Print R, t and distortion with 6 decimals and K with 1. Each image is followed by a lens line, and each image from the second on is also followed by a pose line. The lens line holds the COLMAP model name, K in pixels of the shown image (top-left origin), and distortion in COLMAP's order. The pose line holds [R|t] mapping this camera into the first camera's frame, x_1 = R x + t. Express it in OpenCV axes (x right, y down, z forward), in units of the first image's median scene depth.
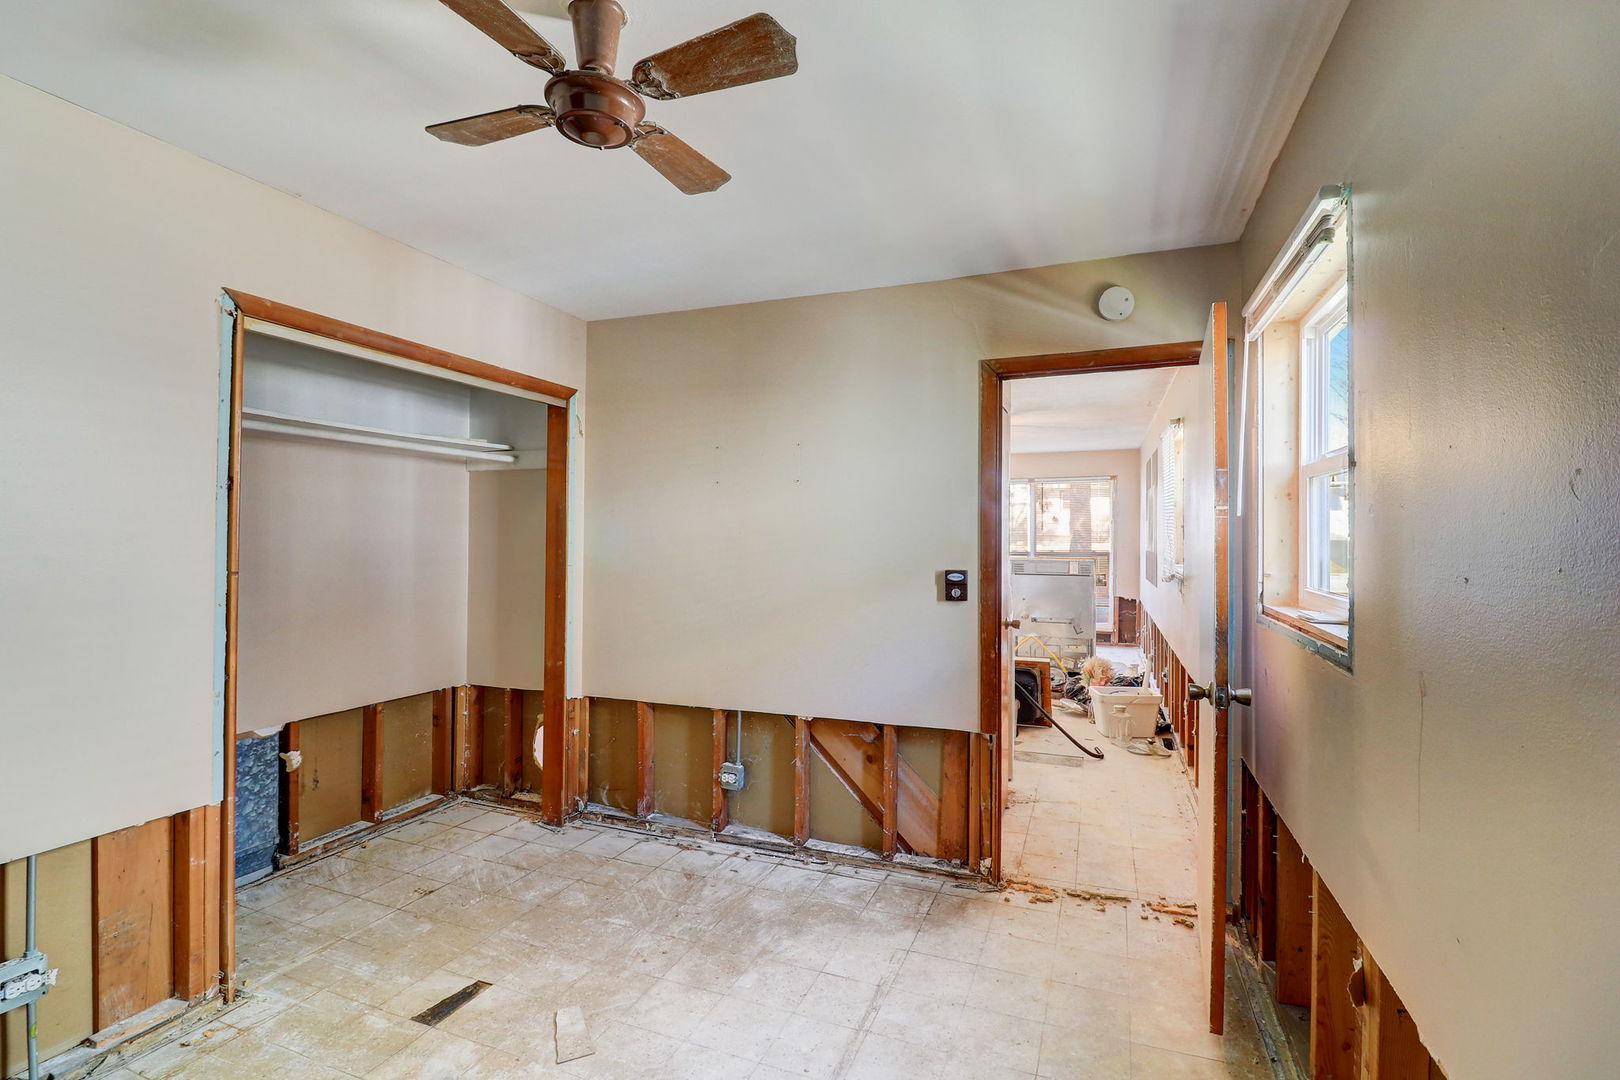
lens RADIAL K [[751.1, 0, 803.6], [0, 751.1, 524.4], [0, 0, 1]] dist [0.001765, -0.013441]
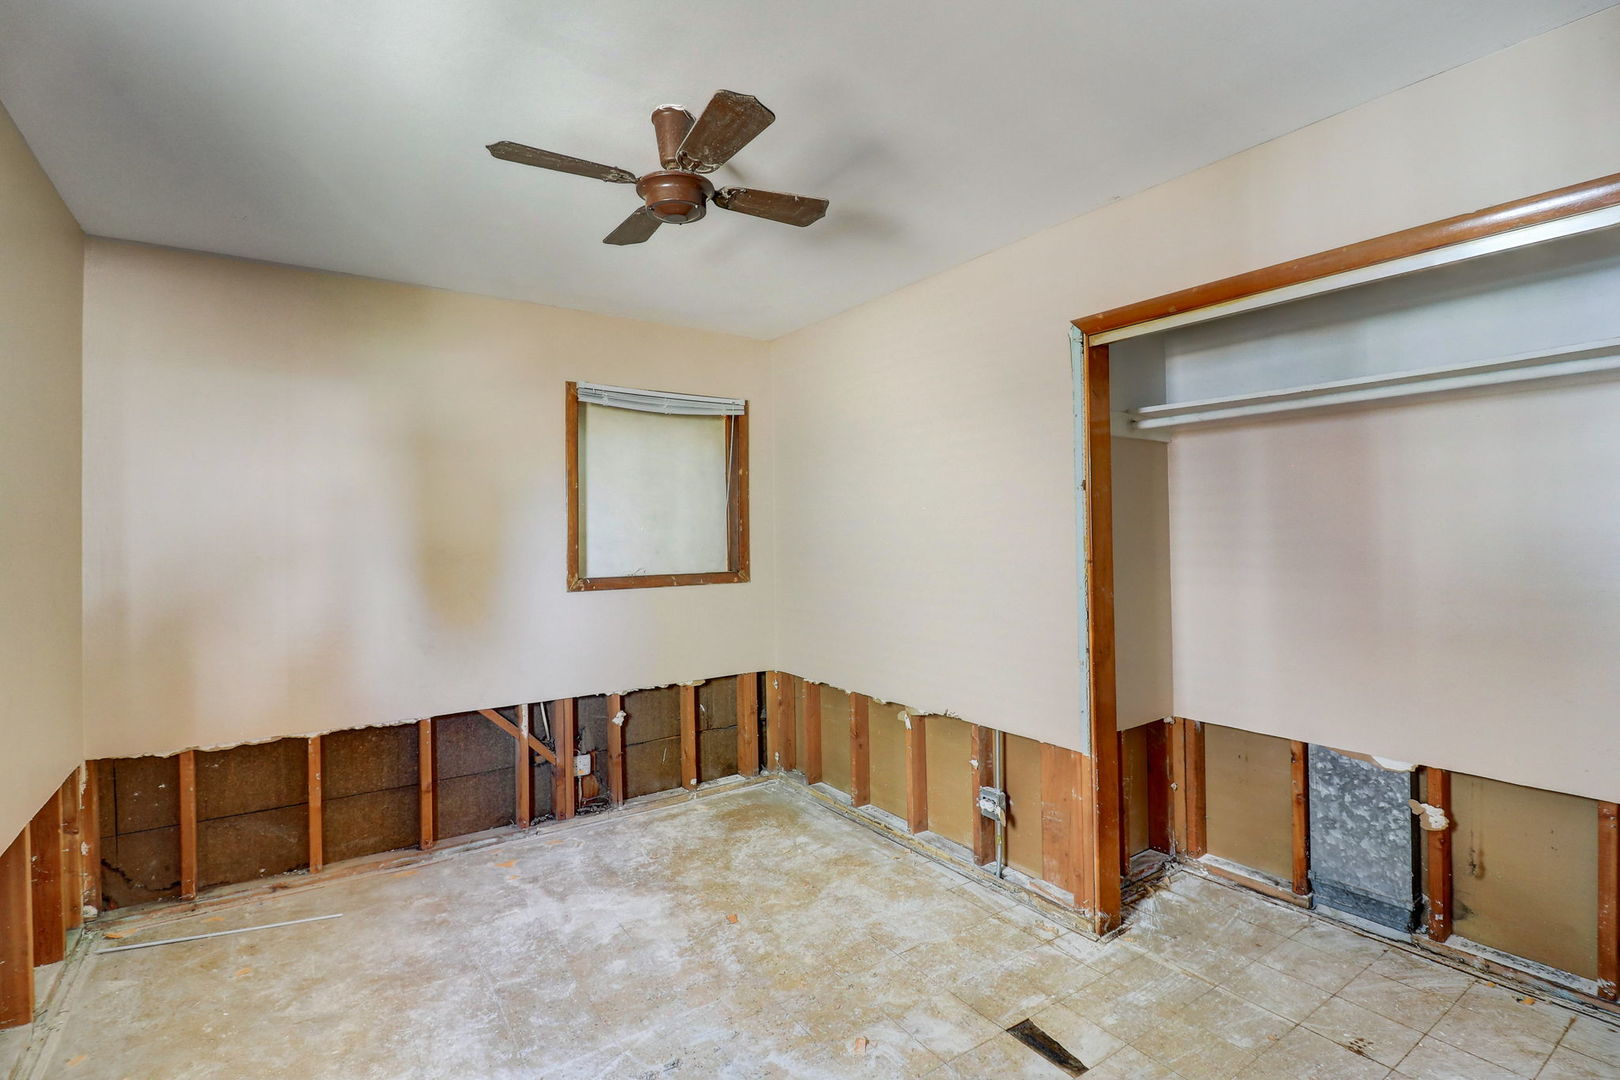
lens RADIAL K [[751.1, 0, 803.6], [0, 751.1, 524.4], [0, 0, 1]] dist [0.001765, -0.013441]
pose [[-0.561215, -0.007555, -0.827636, 0.349629], [0.024080, 0.999386, -0.025452, 0.020725], [0.827320, -0.034214, -0.560689, 1.006049]]
